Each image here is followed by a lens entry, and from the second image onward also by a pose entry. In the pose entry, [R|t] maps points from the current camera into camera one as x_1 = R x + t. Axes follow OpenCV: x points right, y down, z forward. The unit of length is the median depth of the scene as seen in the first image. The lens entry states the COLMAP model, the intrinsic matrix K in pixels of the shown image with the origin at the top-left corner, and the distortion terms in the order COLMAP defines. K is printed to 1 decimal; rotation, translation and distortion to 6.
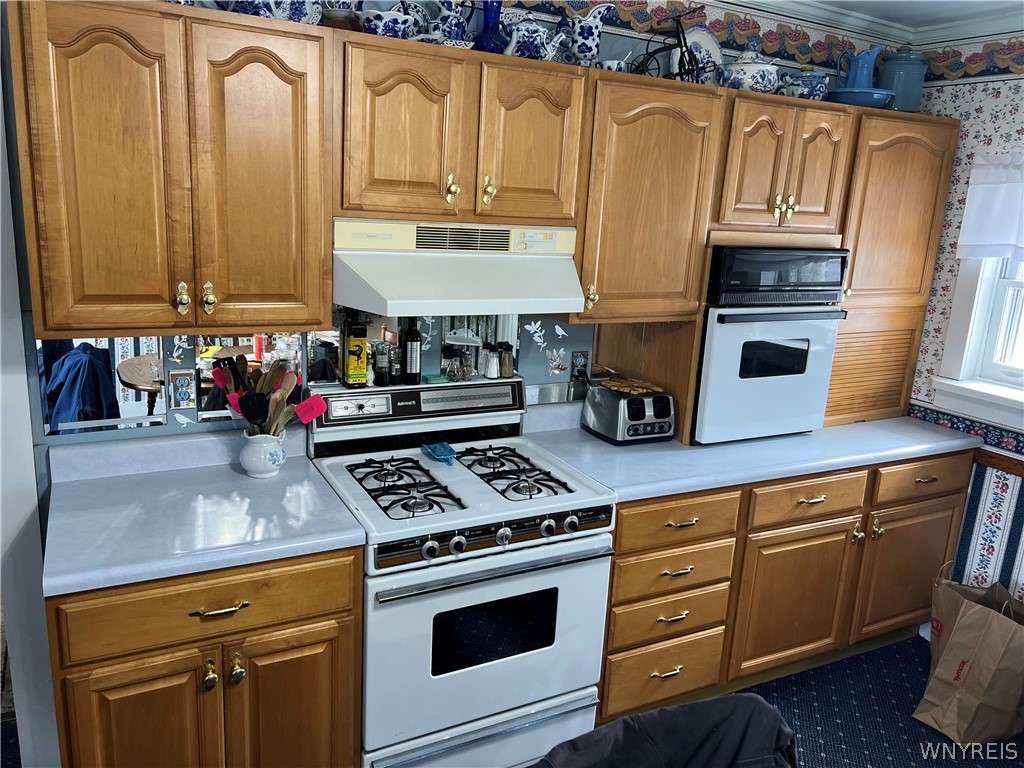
lens RADIAL K [[770.9, 0, 506.6], [0, 770.9, 378.4], [0, 0, 1]] dist [0.080442, -0.096920]
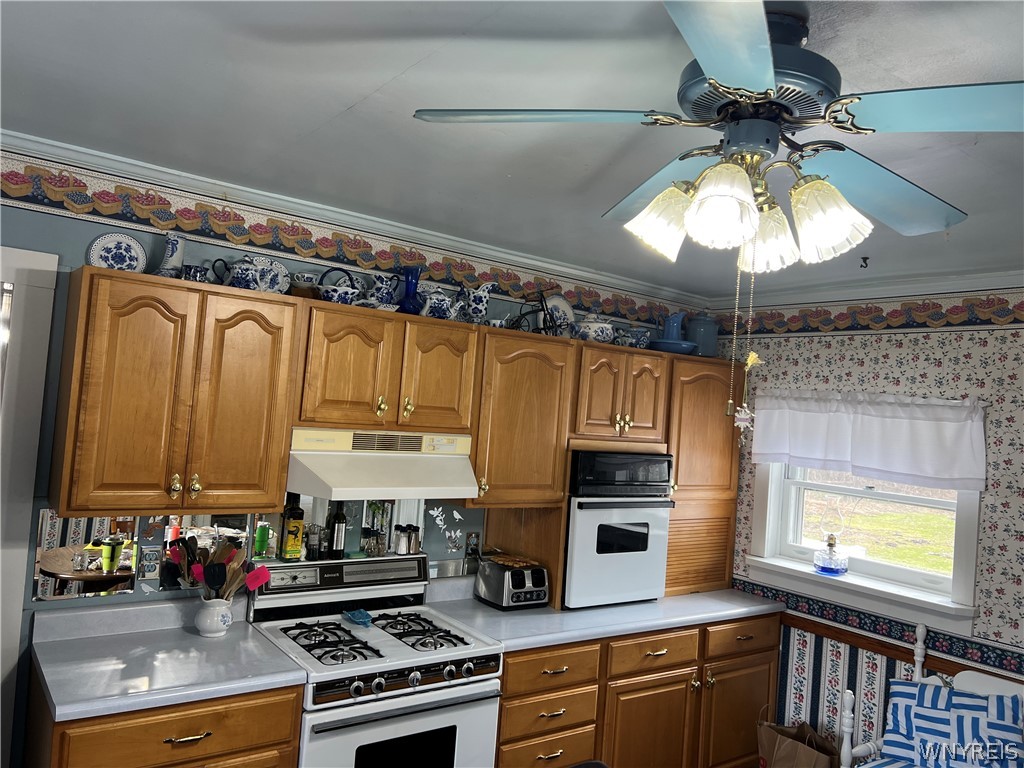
lens RADIAL K [[770.9, 0, 506.6], [0, 770.9, 378.4], [0, 0, 1]] dist [0.080442, -0.096920]
pose [[0.988774, 0.026019, 0.147136, -0.046938], [0.012348, 0.967124, -0.254007, 0.048203], [-0.148907, 0.252972, 0.955945, -0.299833]]
